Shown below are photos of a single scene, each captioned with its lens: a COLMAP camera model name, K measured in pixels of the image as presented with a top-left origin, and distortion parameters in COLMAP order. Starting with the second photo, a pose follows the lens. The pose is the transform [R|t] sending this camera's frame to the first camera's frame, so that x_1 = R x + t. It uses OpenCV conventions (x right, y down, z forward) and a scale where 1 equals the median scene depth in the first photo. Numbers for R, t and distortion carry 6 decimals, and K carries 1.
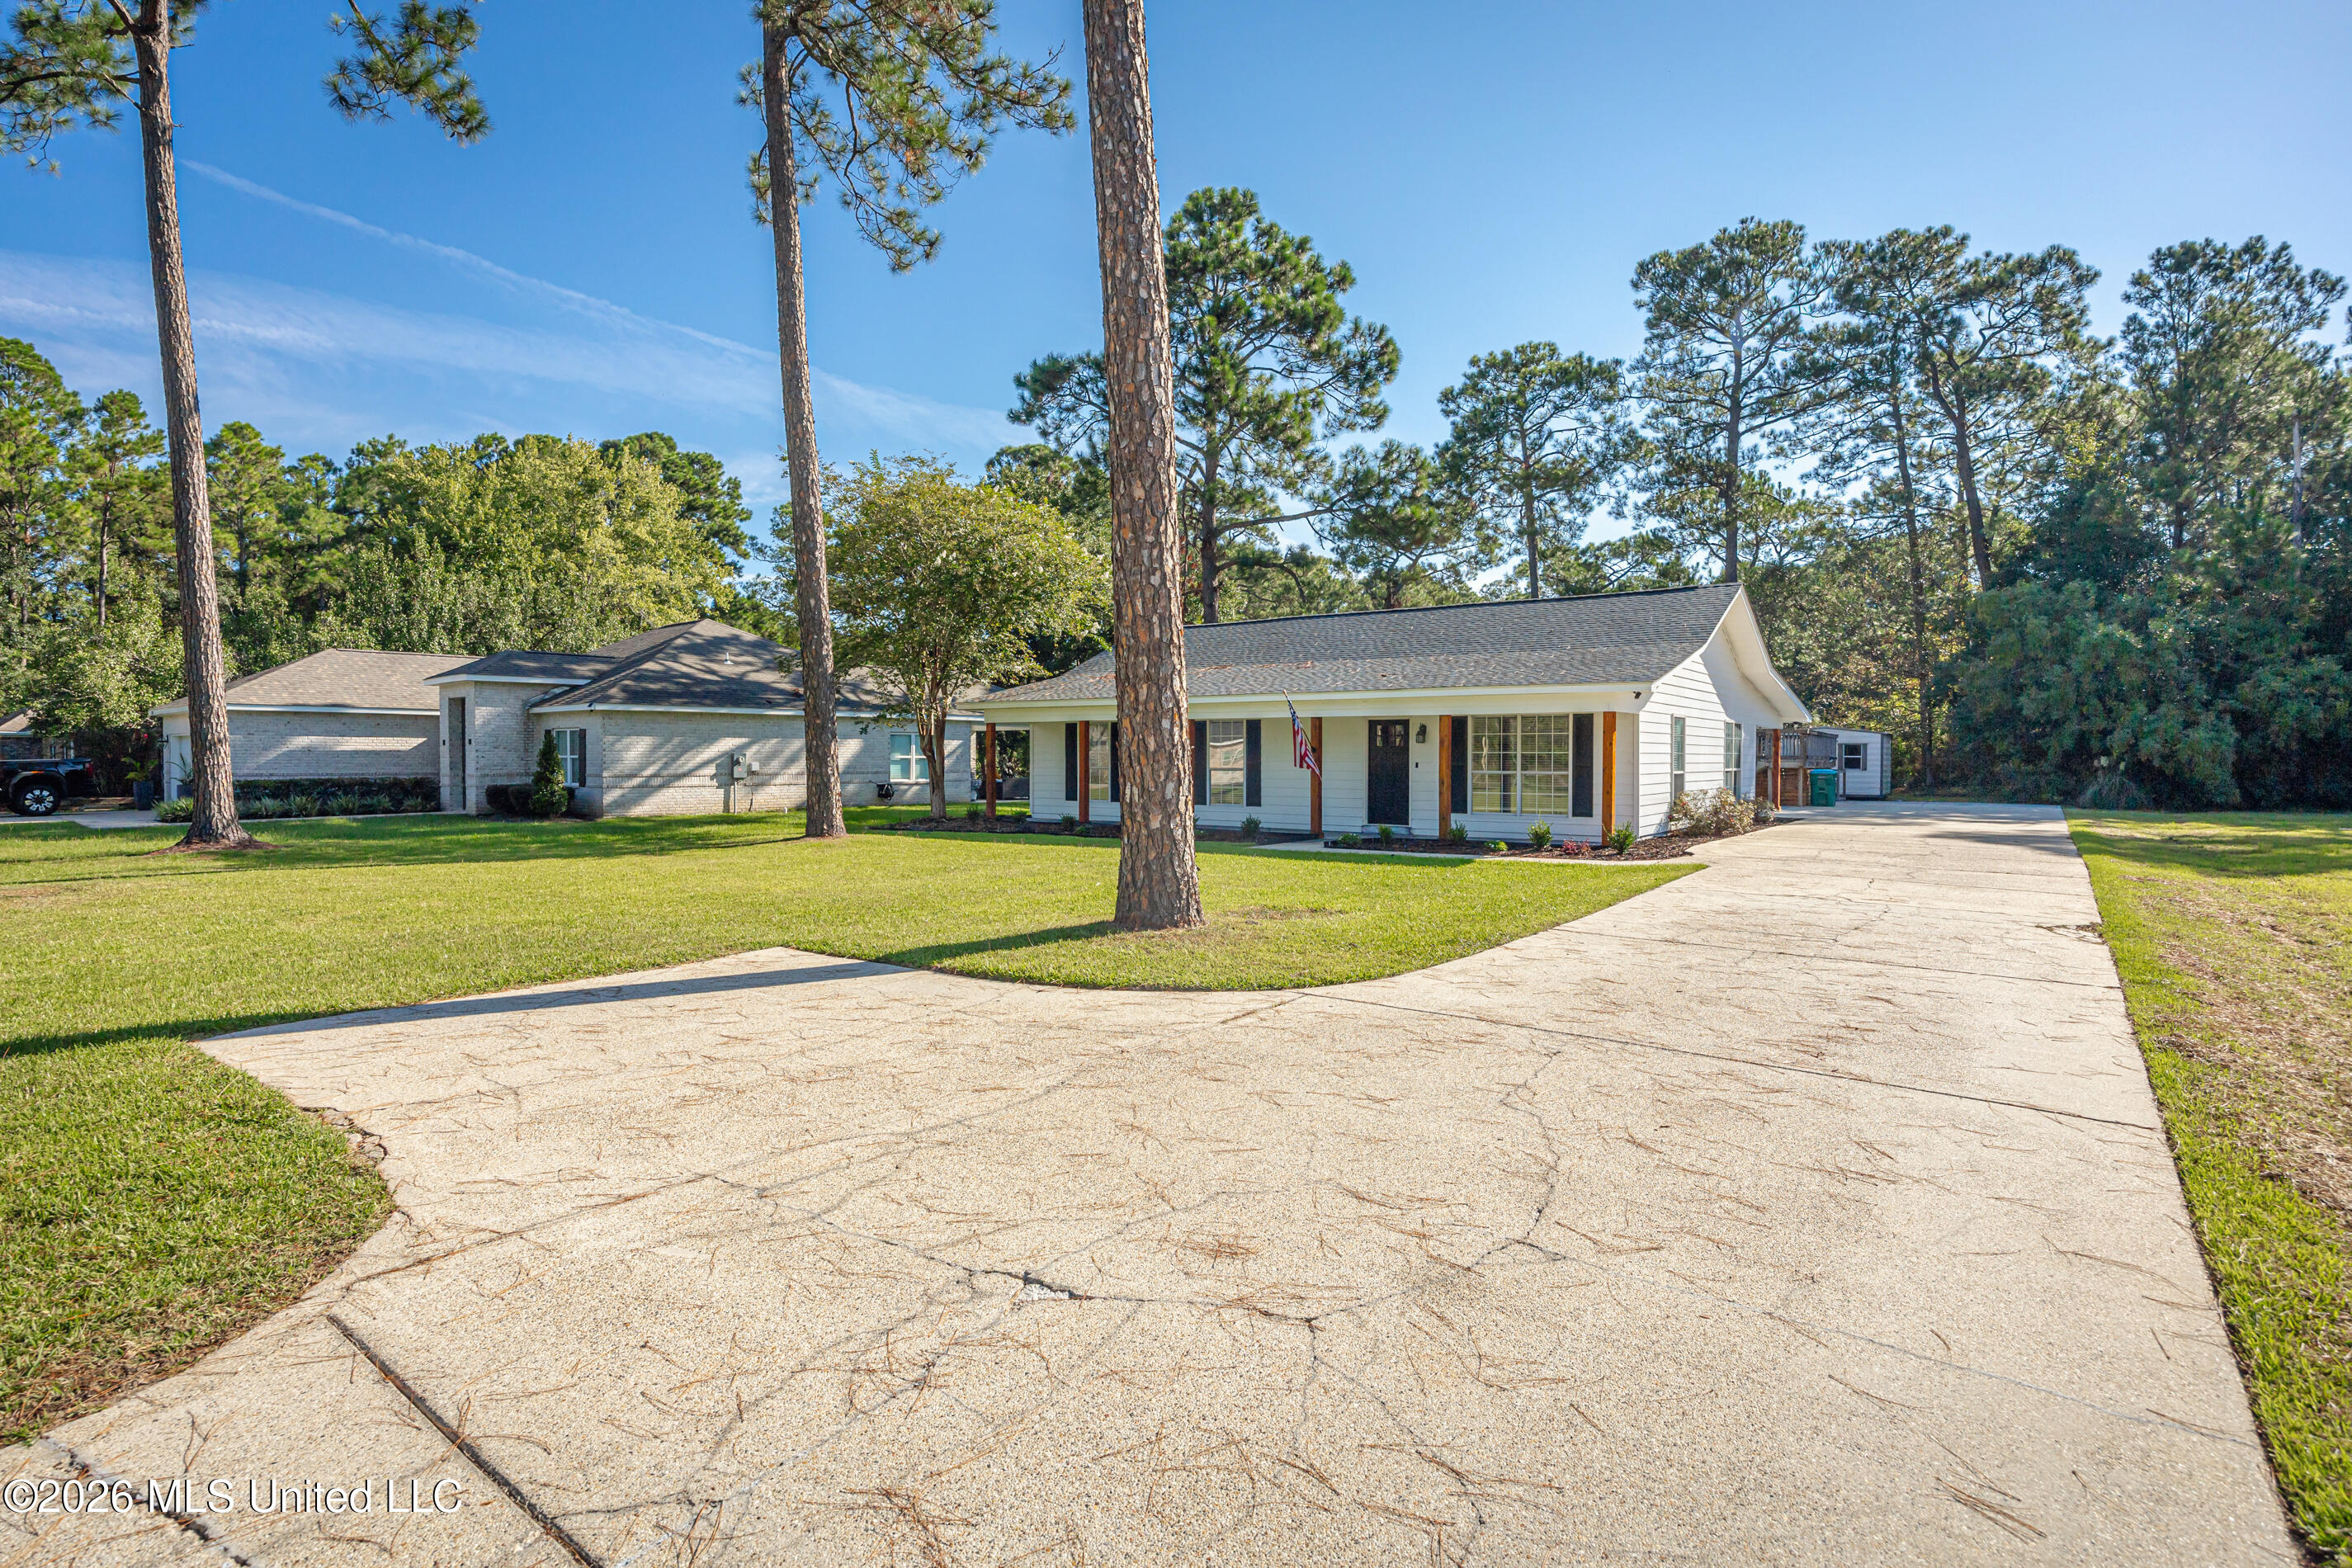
lens RADIAL K [[1213.8, 0, 1175.0], [0, 1213.8, 783.7], [0, 0, 1]] dist [-0.006478, -0.000102]
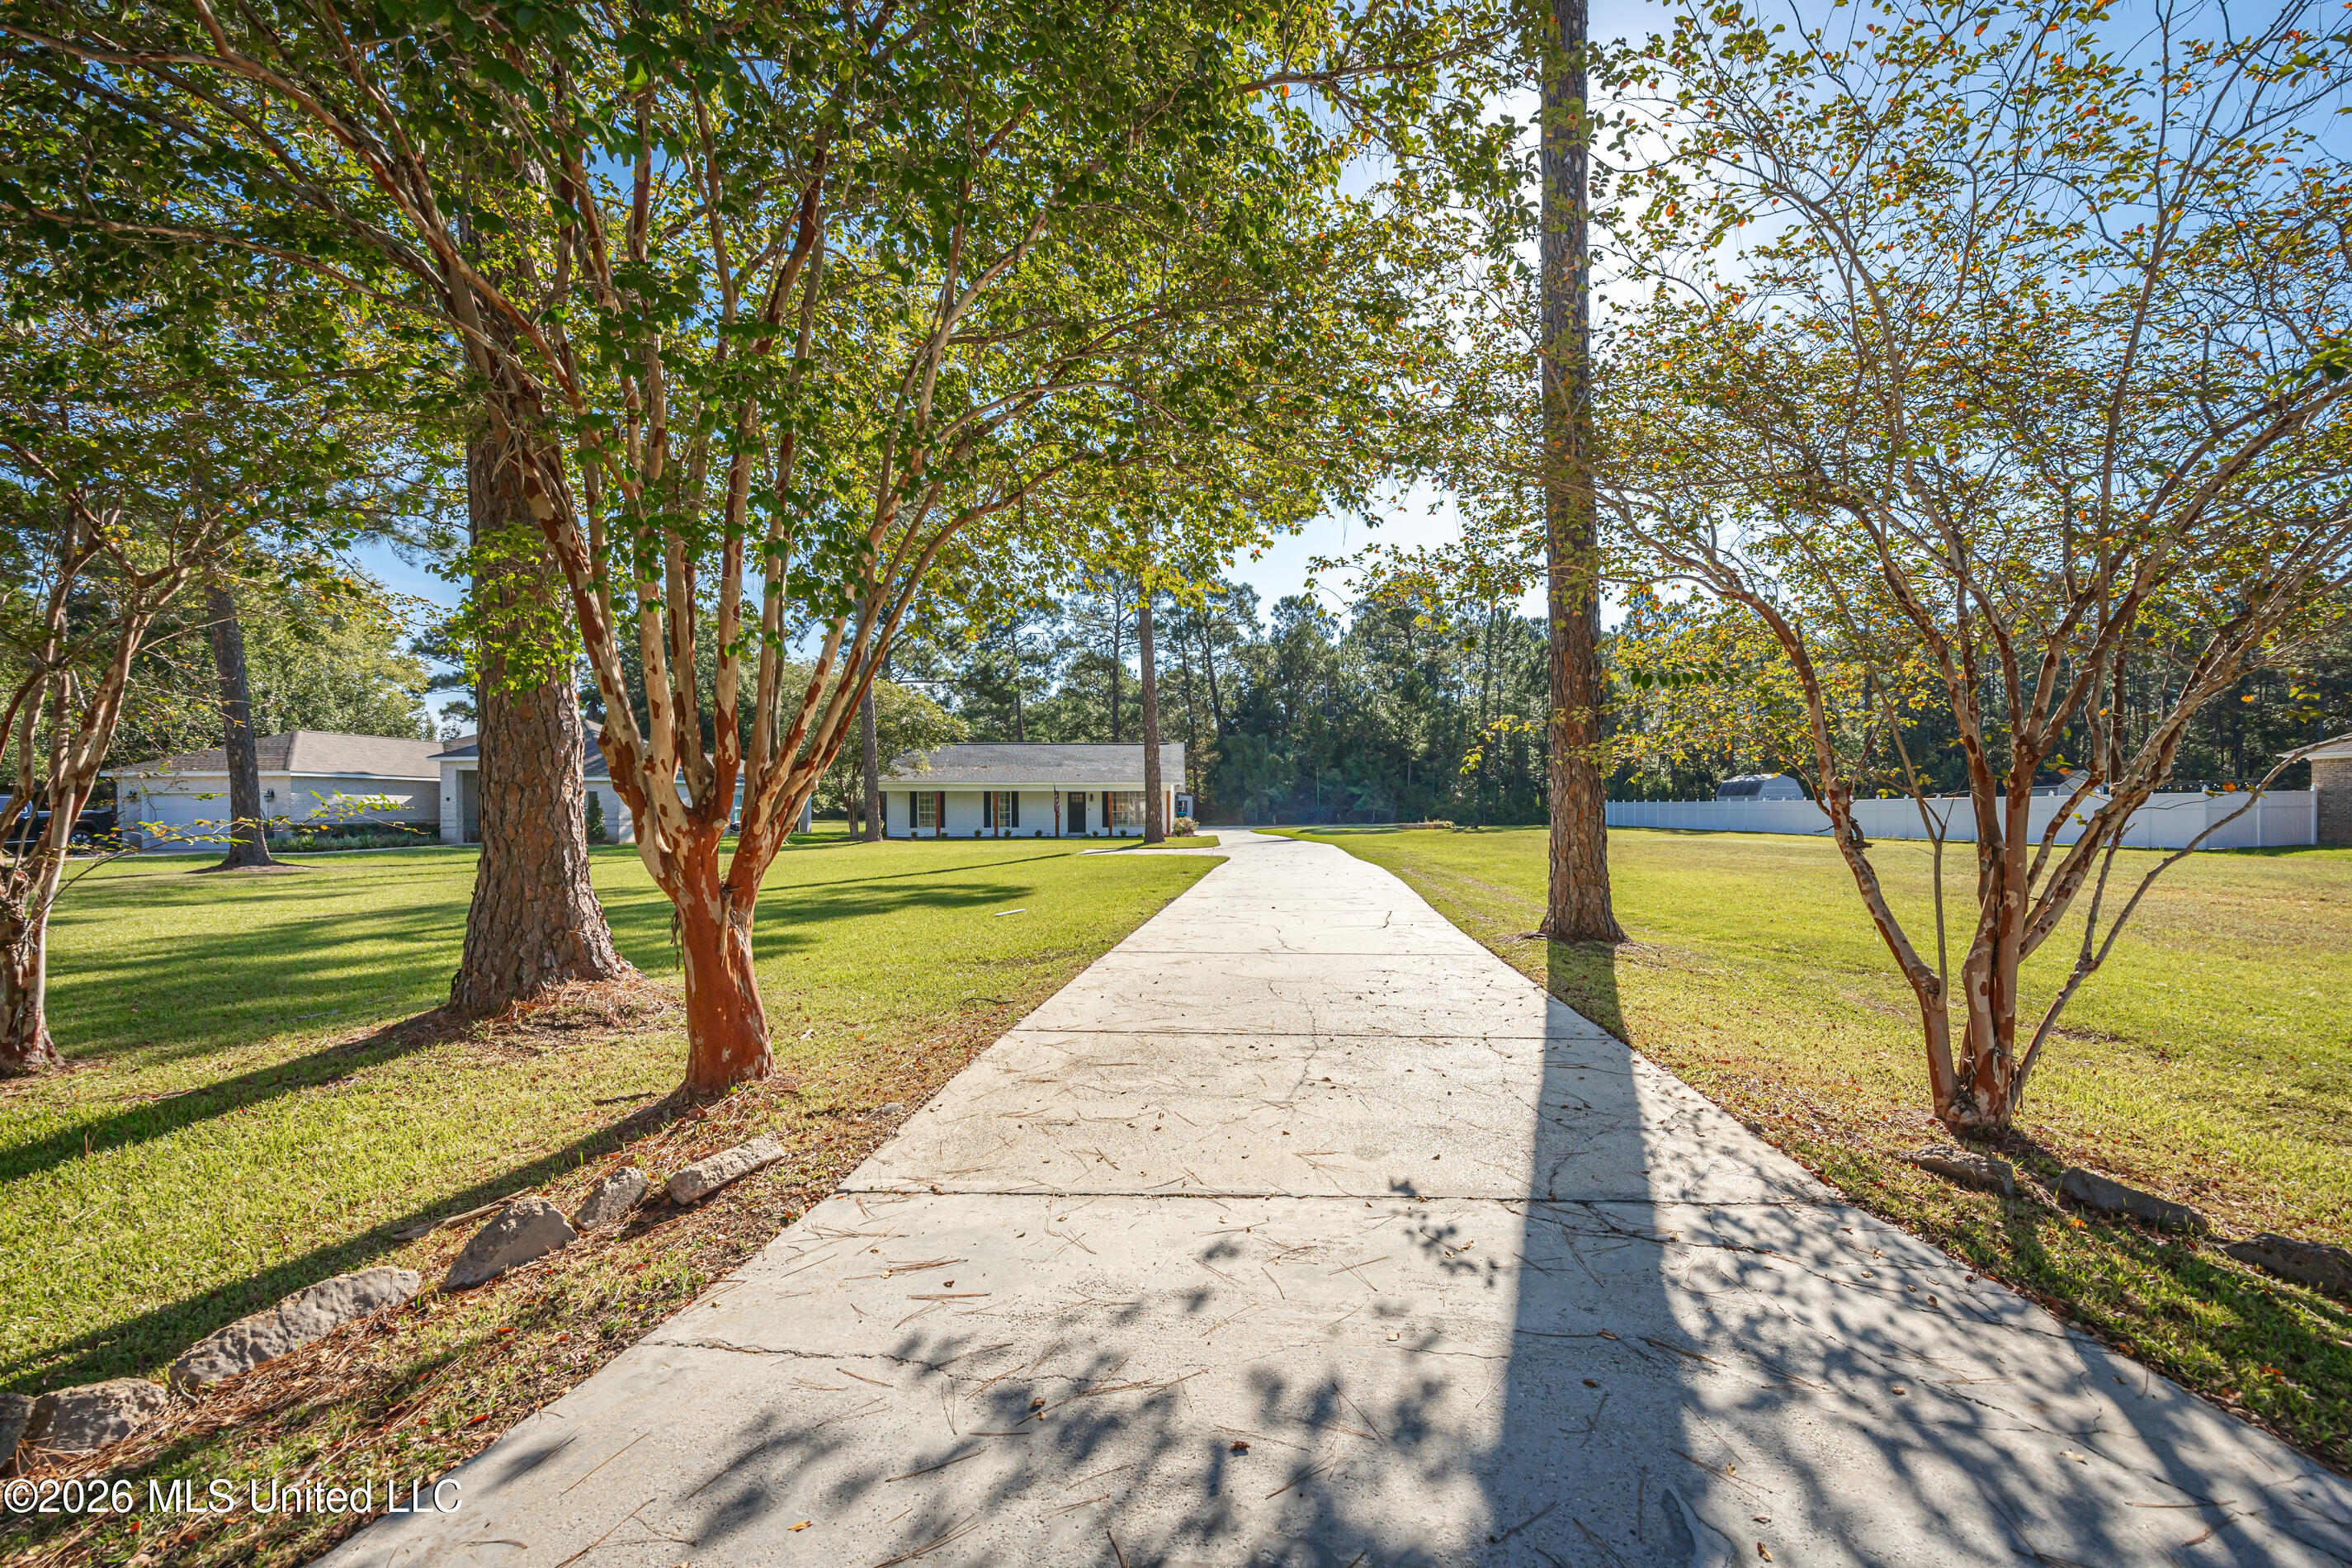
lens RADIAL K [[913.3, 0, 1174.8], [0, 913.3, 792.9], [0, 0, 1]] dist [0.001609, -0.001426]
pose [[0.826351, 0.005243, 0.563131, -0.359473], [0.014338, 0.999437, -0.030345, 0.005029], [-0.562973, 0.033149, 0.825810, -0.347469]]
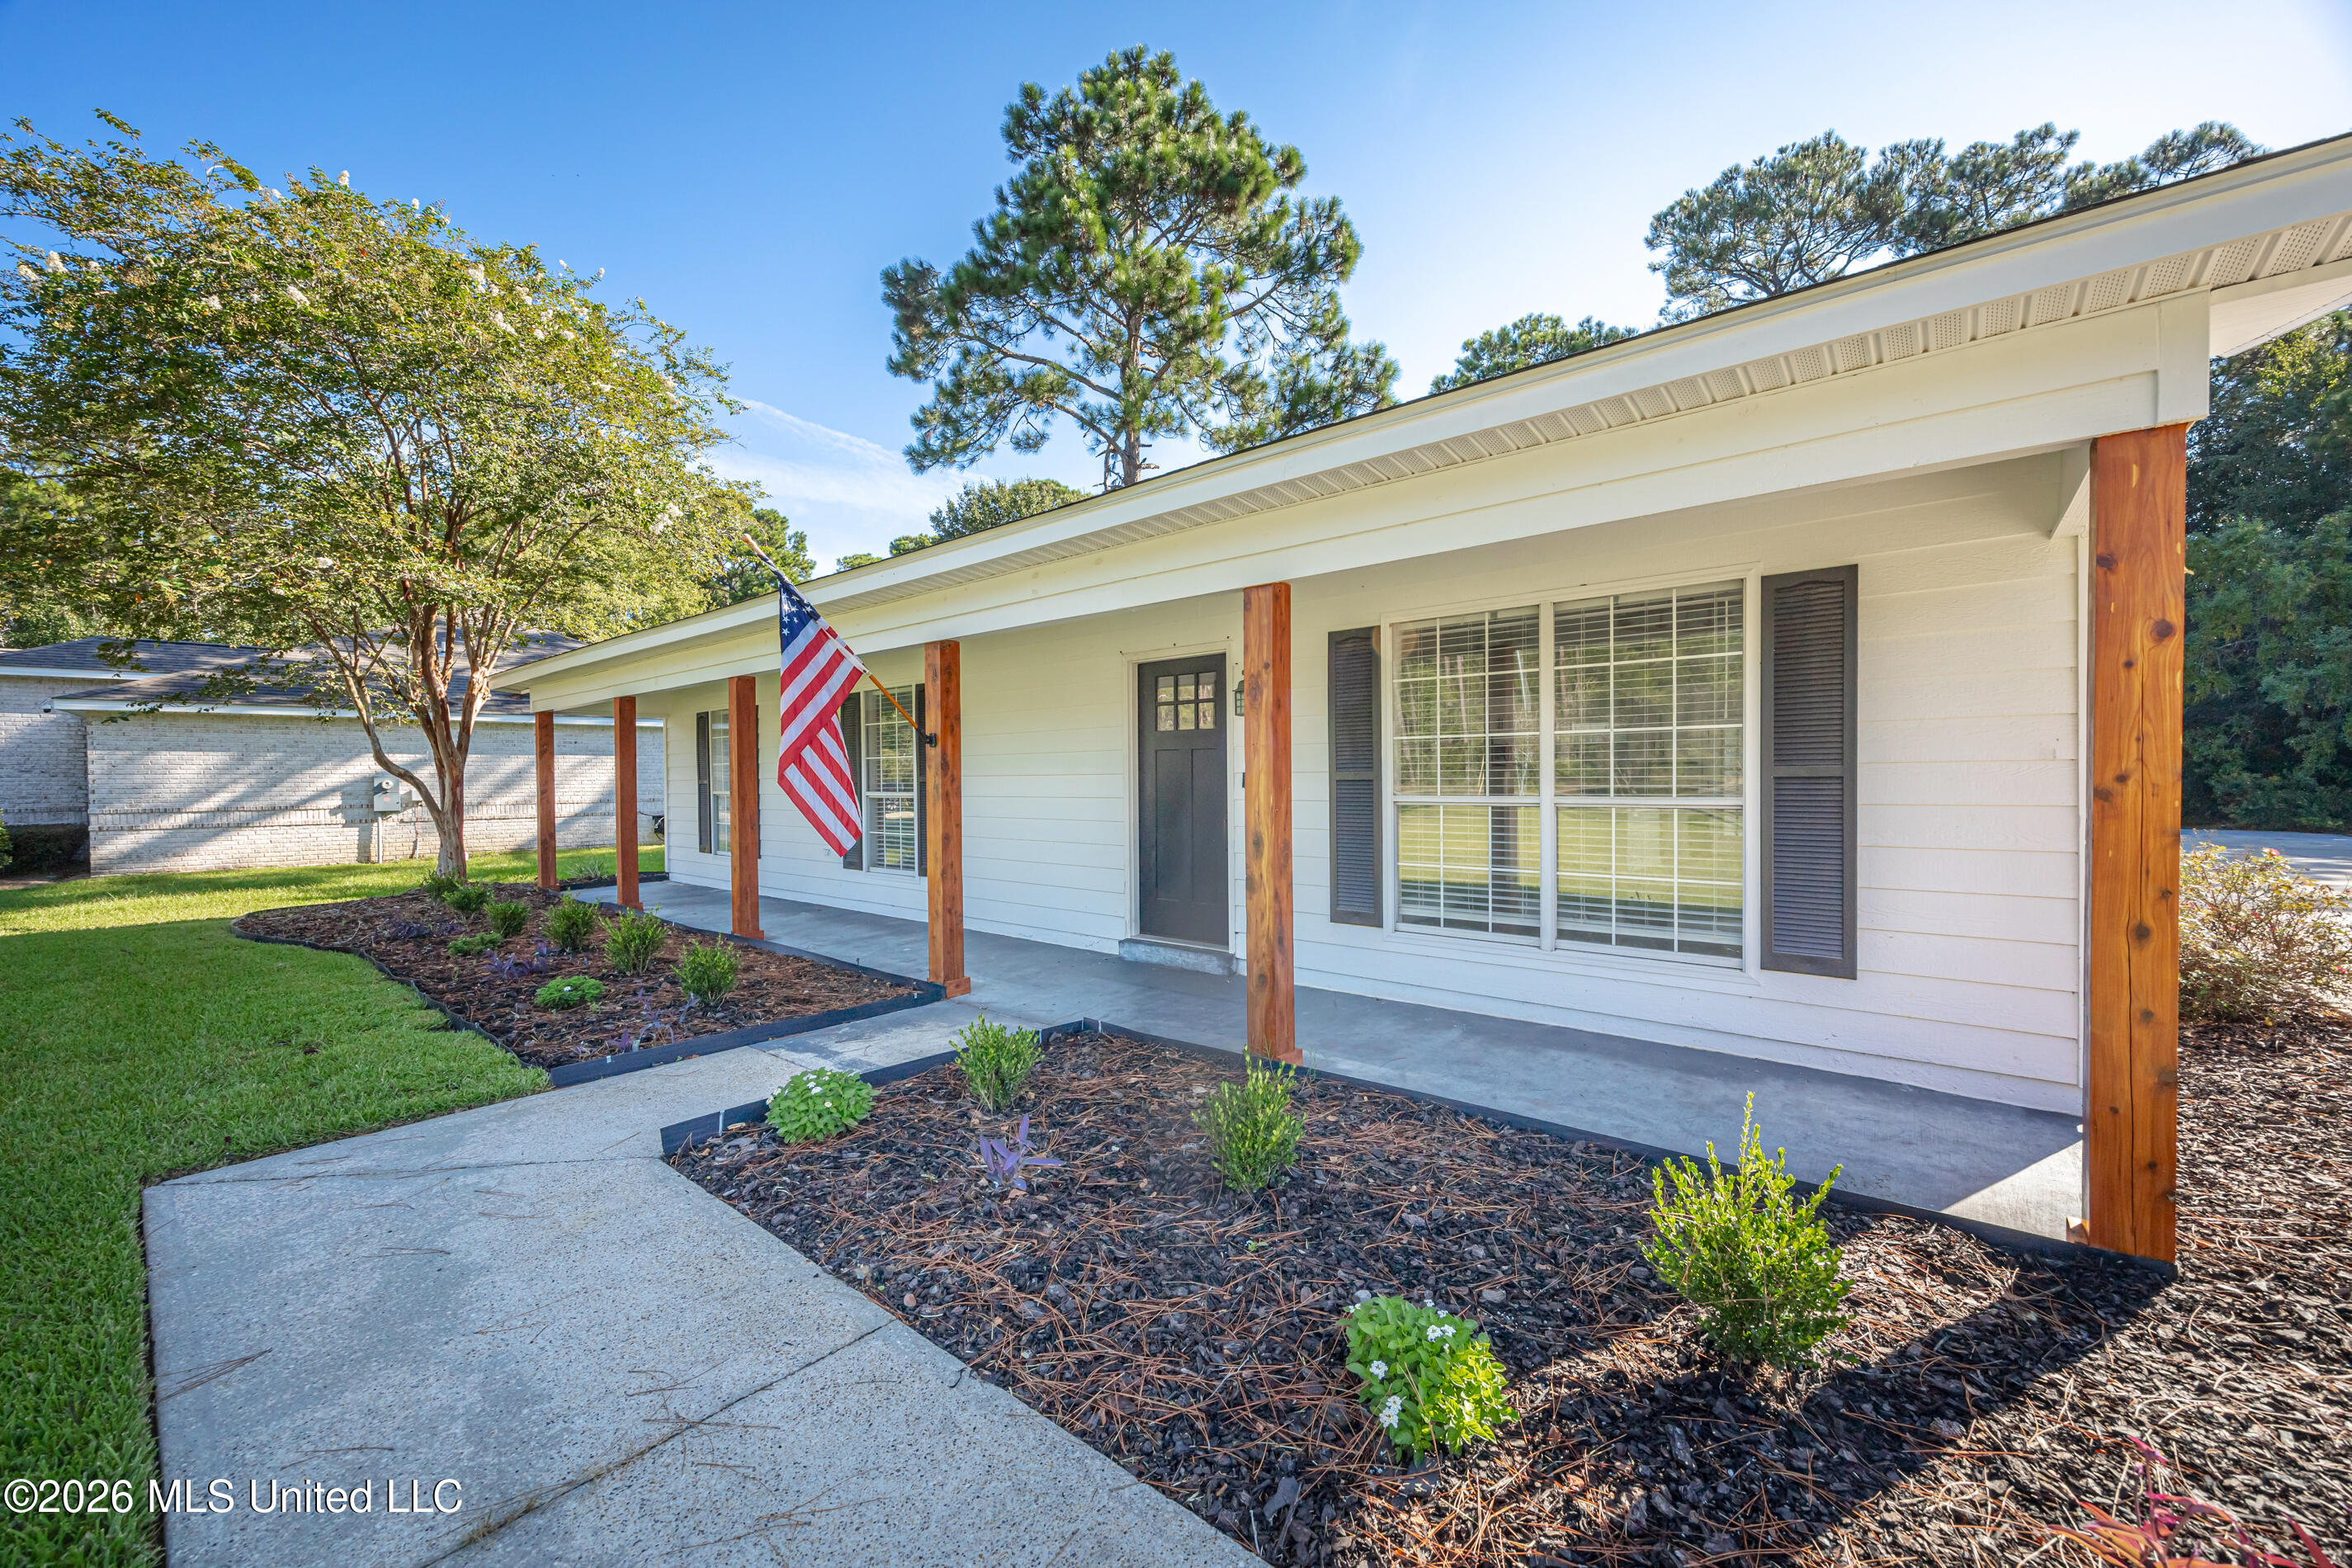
lens RADIAL K [[913.3, 0, 1183.7], [0, 913.3, 787.4], [0, 0, 1]] dist [0.001609, -0.001426]
pose [[0.997073, -0.009540, -0.075852, 0.095281], [0.008547, 0.999874, -0.013403, -0.004983], [0.075970, 0.012715, 0.997029, 0.347534]]
